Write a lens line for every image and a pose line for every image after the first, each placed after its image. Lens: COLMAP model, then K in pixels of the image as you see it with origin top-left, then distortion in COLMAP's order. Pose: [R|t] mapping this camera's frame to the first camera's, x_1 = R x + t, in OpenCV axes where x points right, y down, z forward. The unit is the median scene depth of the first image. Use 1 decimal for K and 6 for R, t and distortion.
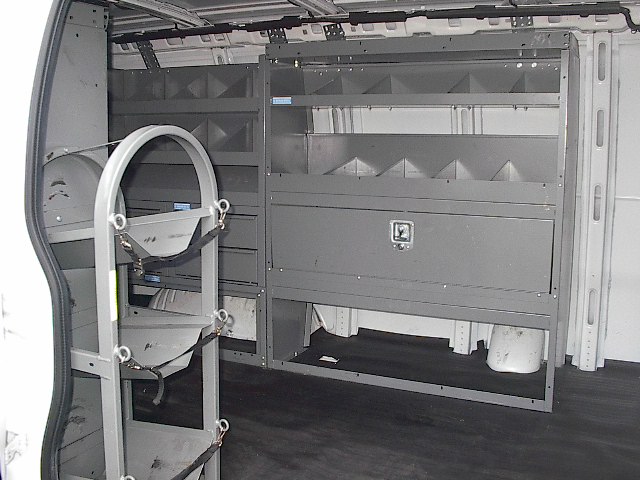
lens RADIAL K [[710.8, 0, 320.0], [0, 710.8, 240.0], [0, 0, 1]] dist [-0.113438, 0.013478]
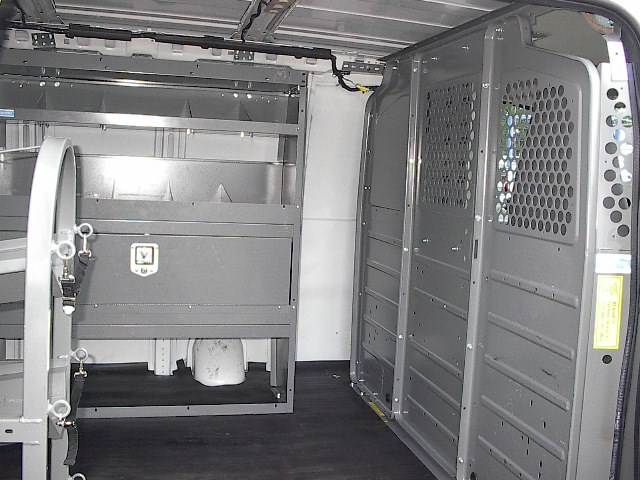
lens RADIAL K [[724.9, 0, 320.0], [0, 724.9, 240.0], [0, 0, 1]] dist [-0.166121, 0.051238]
pose [[0.757967, -0.028072, 0.651689, -0.341952], [0.047988, 0.998766, -0.012792, -0.008341], [-0.650526, 0.040969, 0.758379, 0.091779]]
